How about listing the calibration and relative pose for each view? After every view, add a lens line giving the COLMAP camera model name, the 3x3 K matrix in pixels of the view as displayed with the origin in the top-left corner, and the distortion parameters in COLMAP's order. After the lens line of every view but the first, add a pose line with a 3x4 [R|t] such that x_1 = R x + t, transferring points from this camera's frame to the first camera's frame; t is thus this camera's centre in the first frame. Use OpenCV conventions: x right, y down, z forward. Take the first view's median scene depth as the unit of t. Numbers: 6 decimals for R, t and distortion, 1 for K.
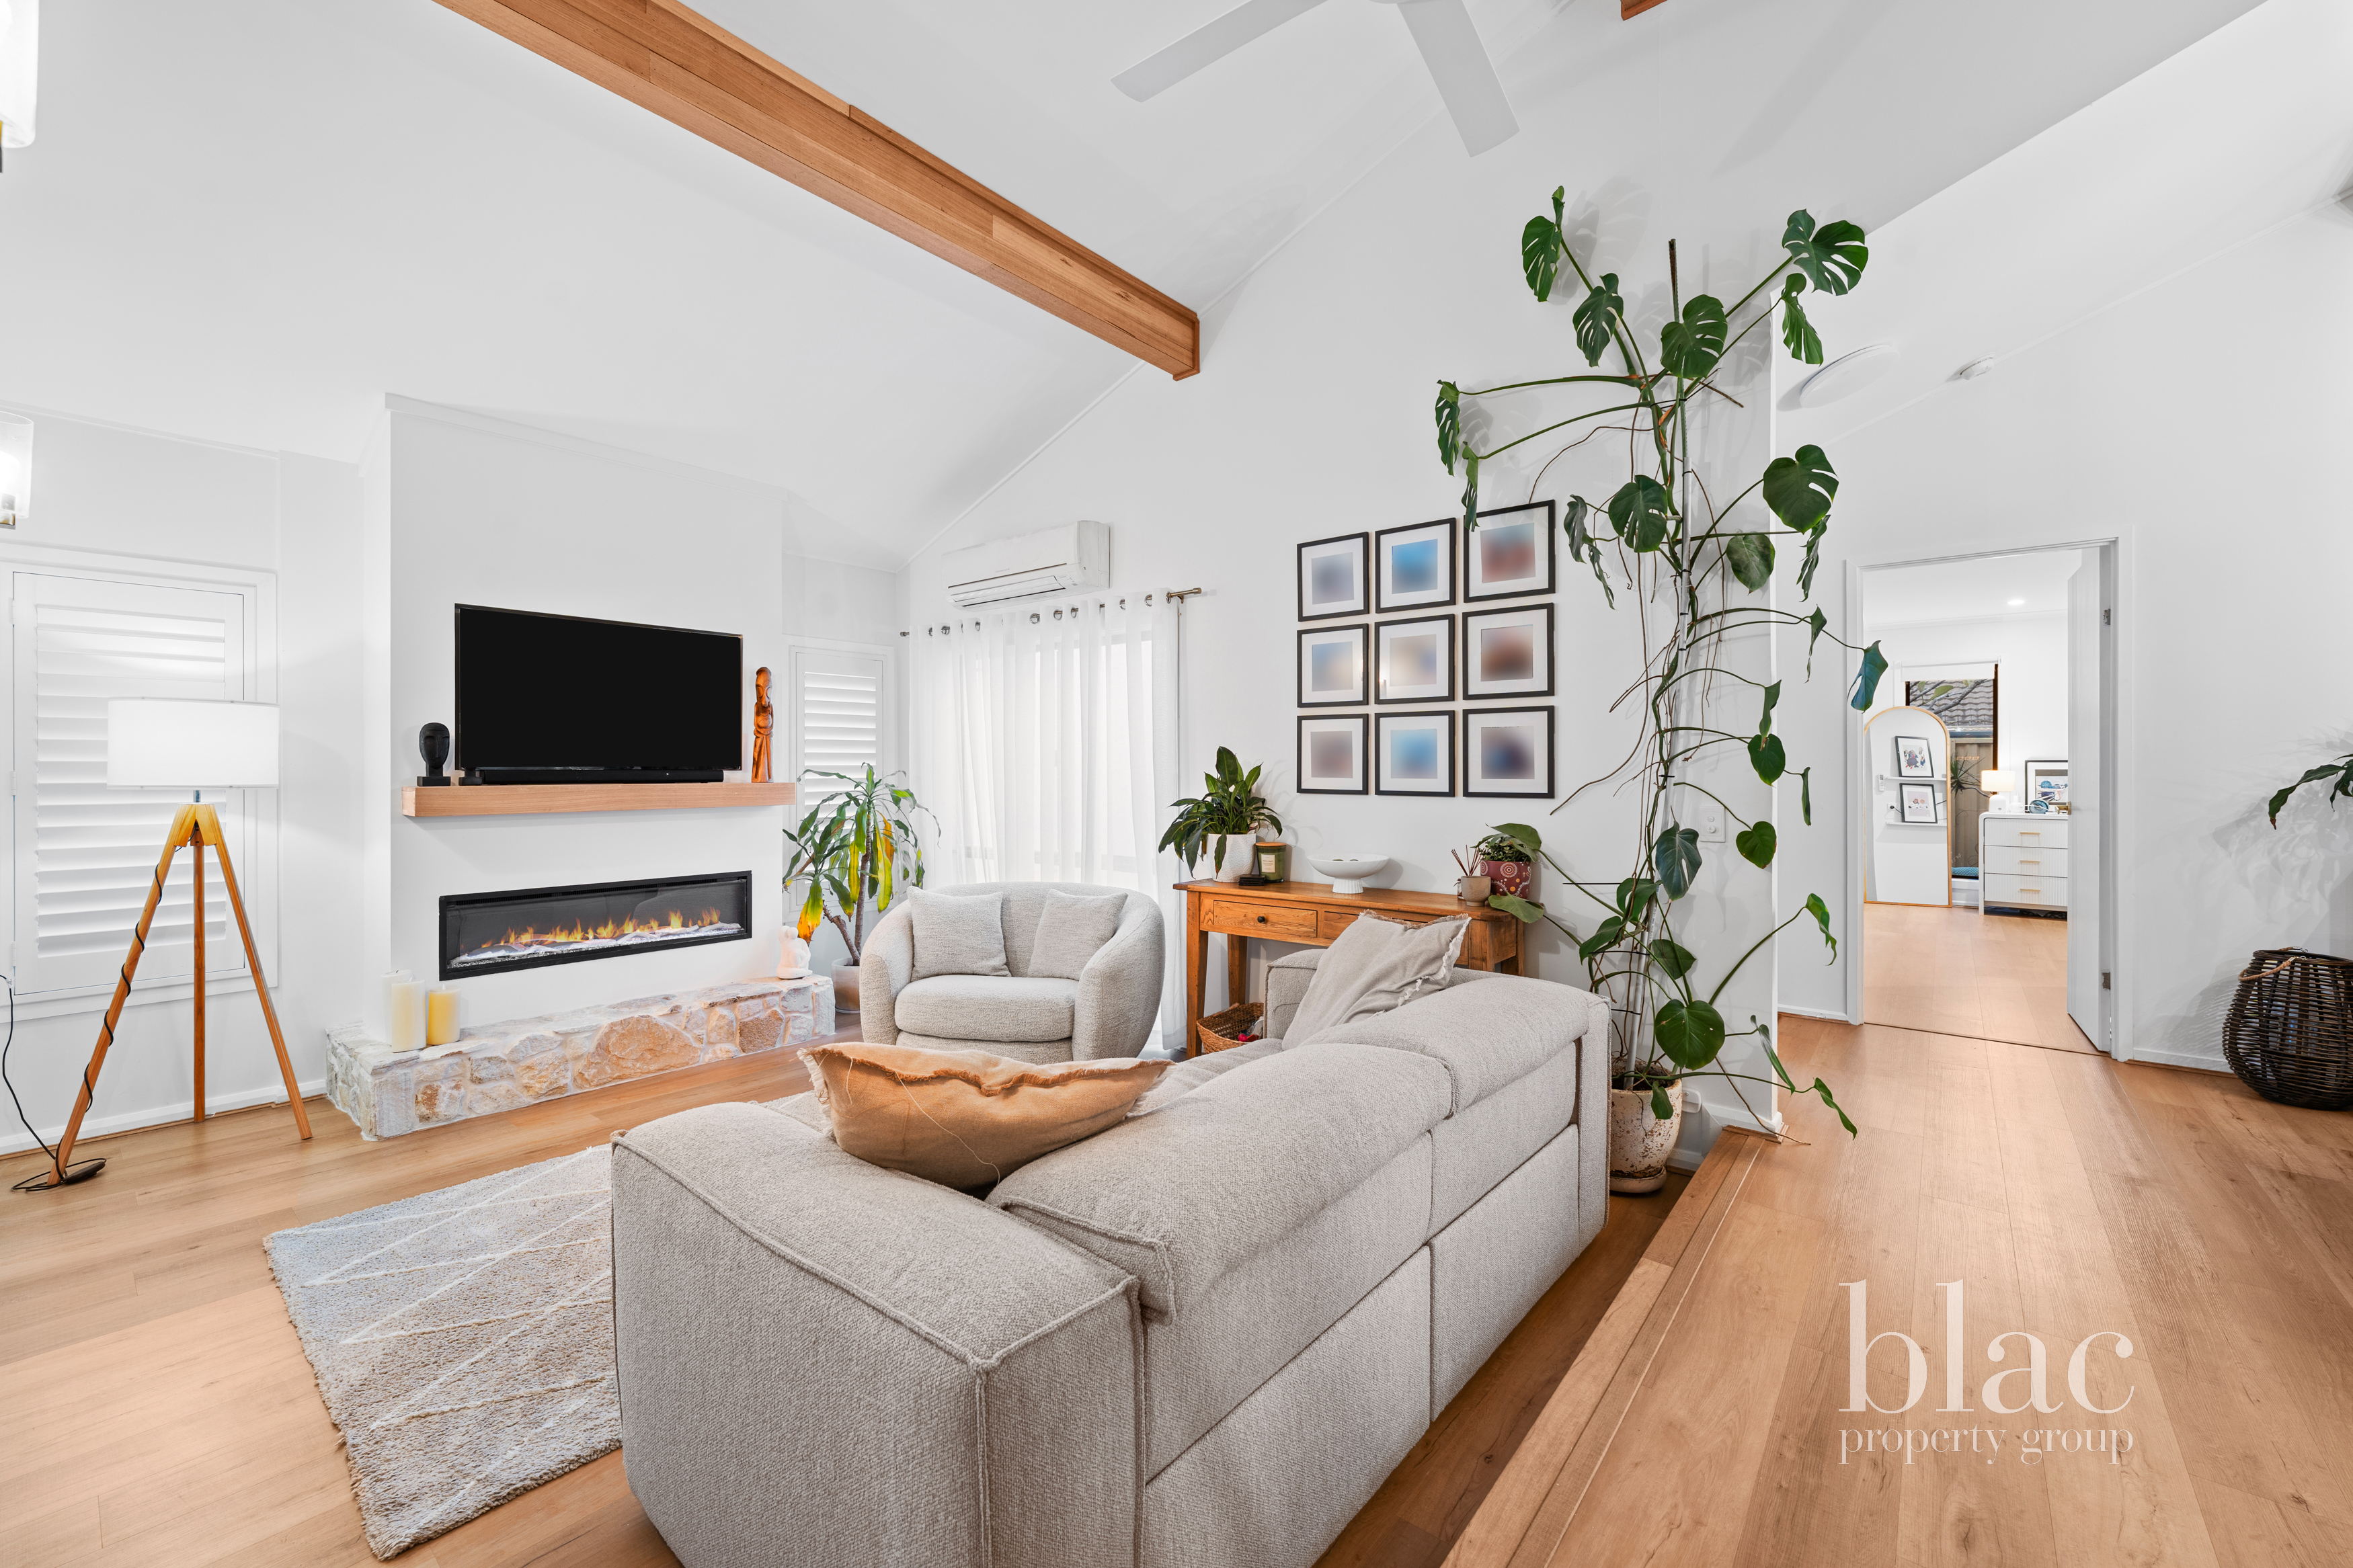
lens RADIAL K [[954.4, 0, 1171.2], [0, 954.4, 769.2], [0, 0, 1]] dist [0.000990, 0.000362]
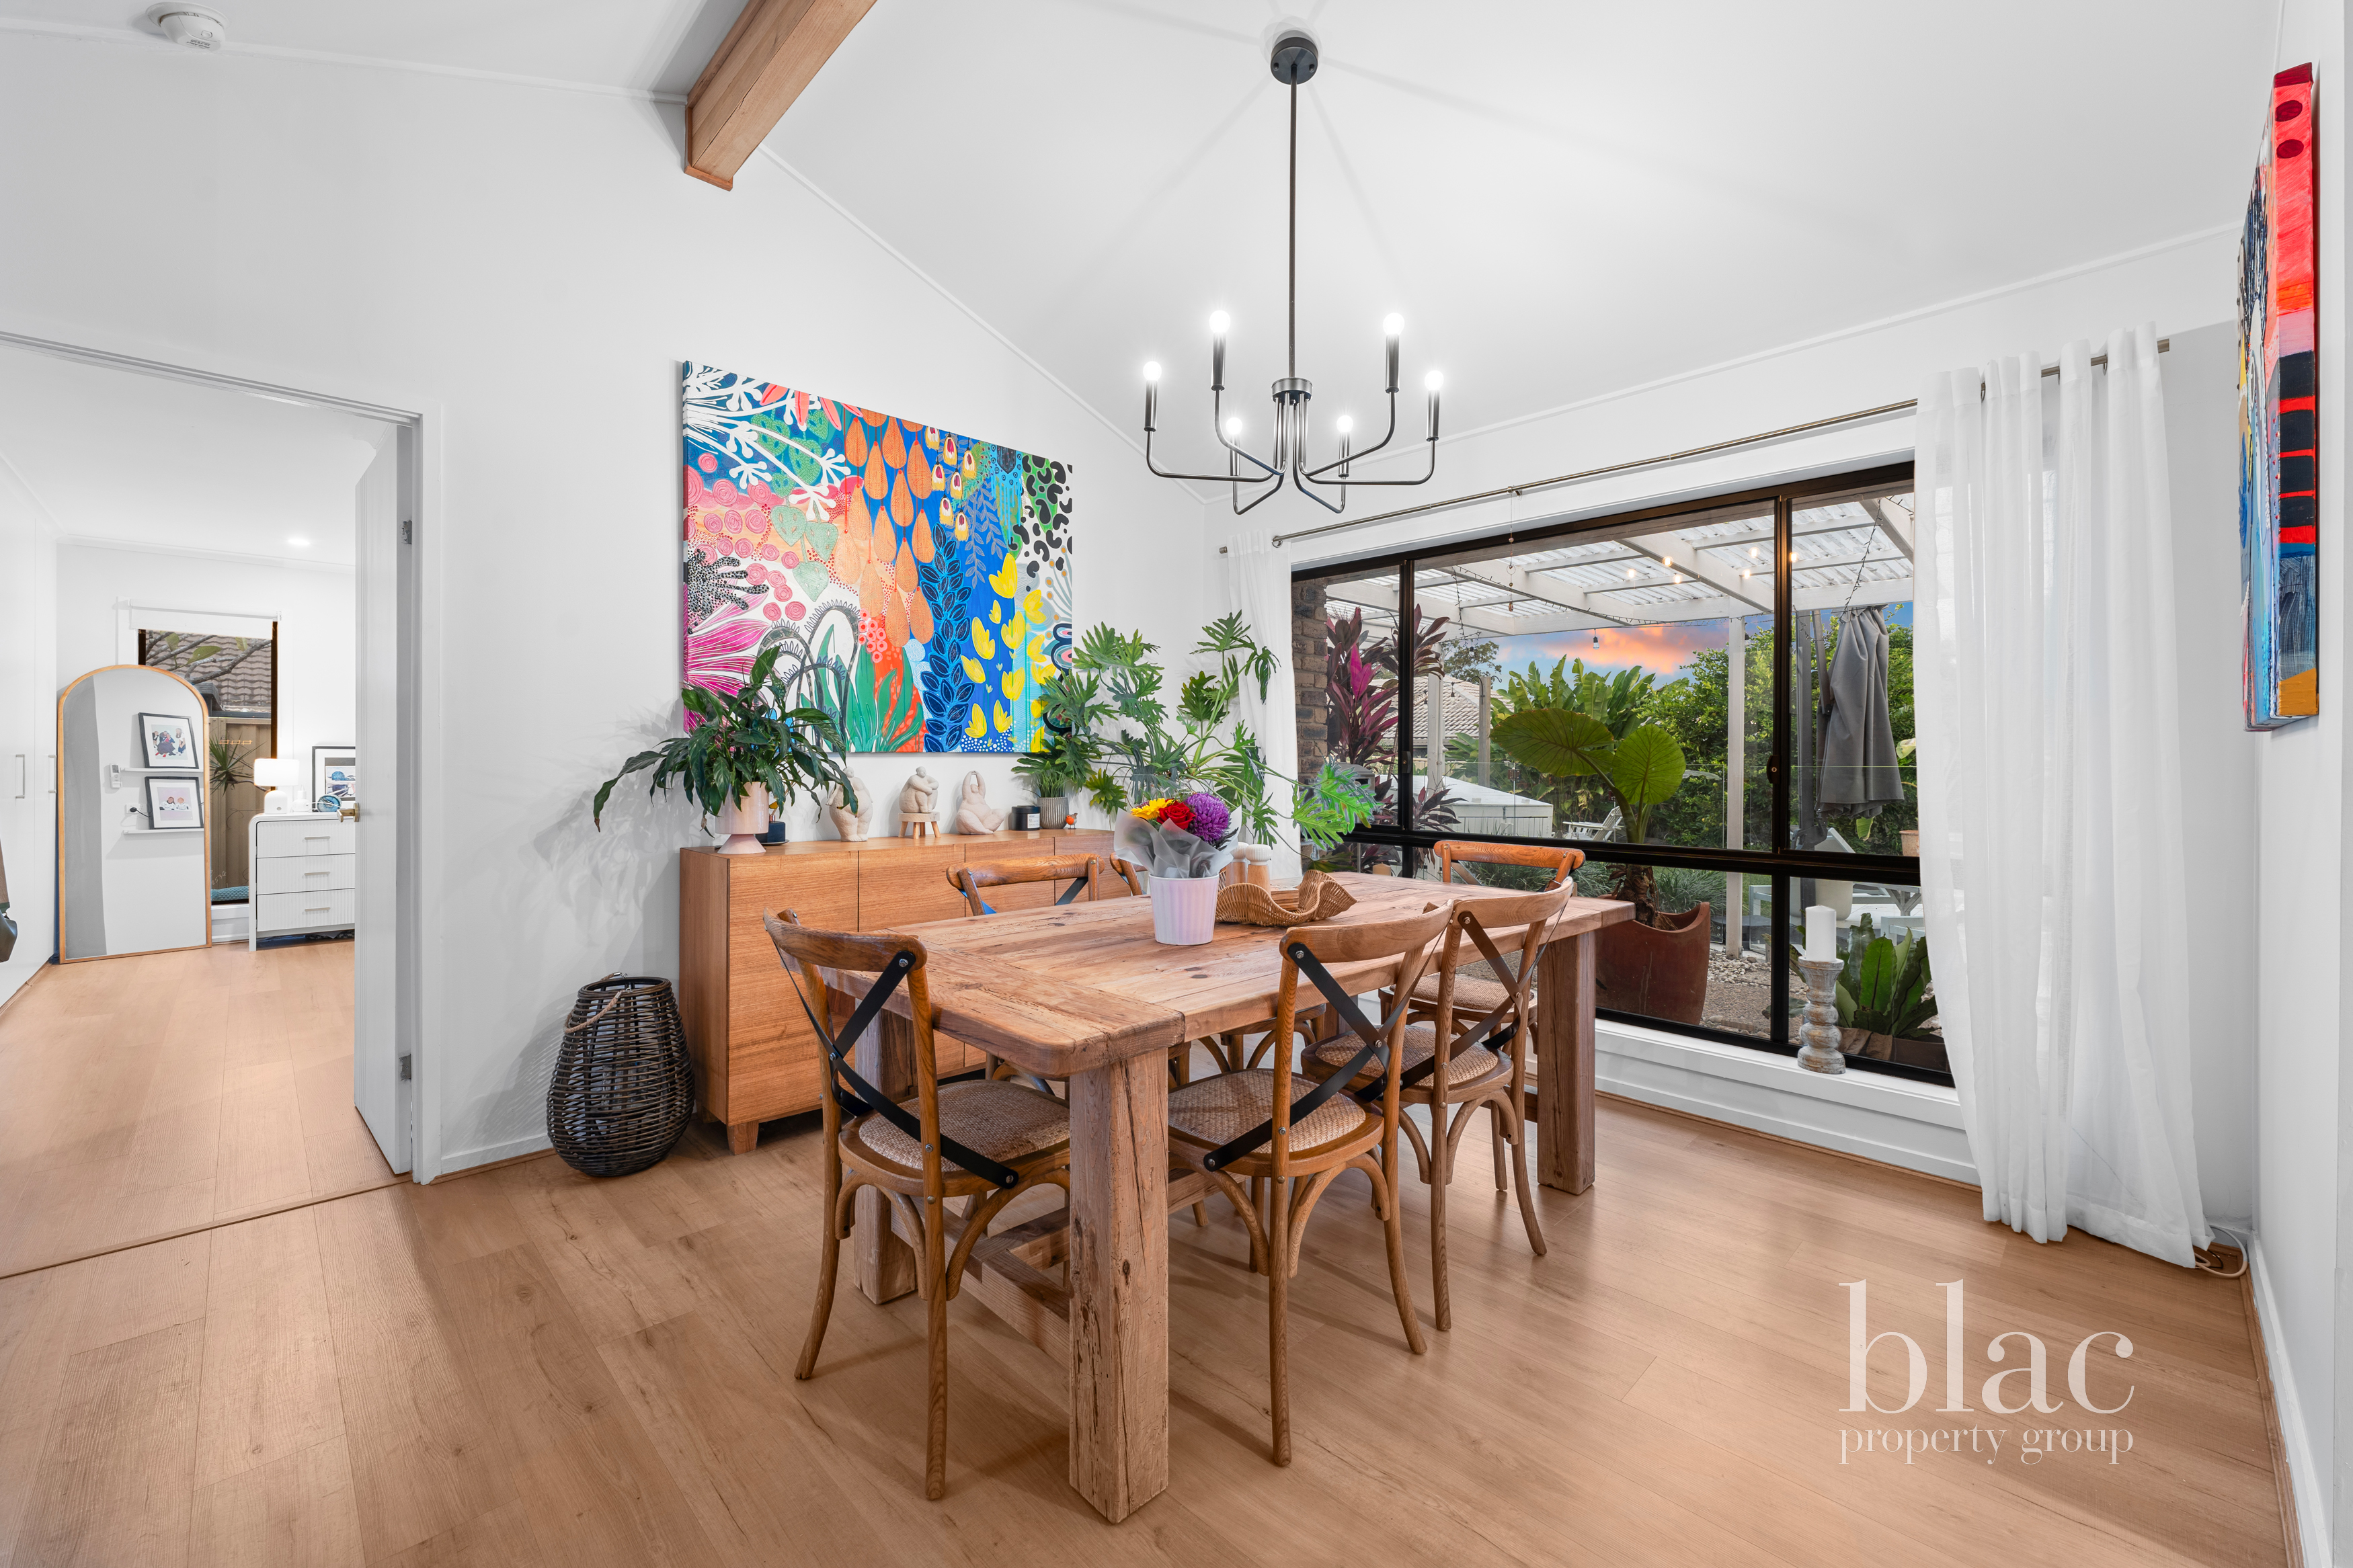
lens RADIAL K [[954.4, 0, 1176.2], [0, 954.4, 762.6], [0, 0, 1]] dist [0.000990, 0.000362]
pose [[0.116569, -0.001963, 0.993181, 0.378727], [-0.002481, 0.999994, 0.002268, 0.001596], [-0.993180, -0.002728, 0.116563, 0.388471]]
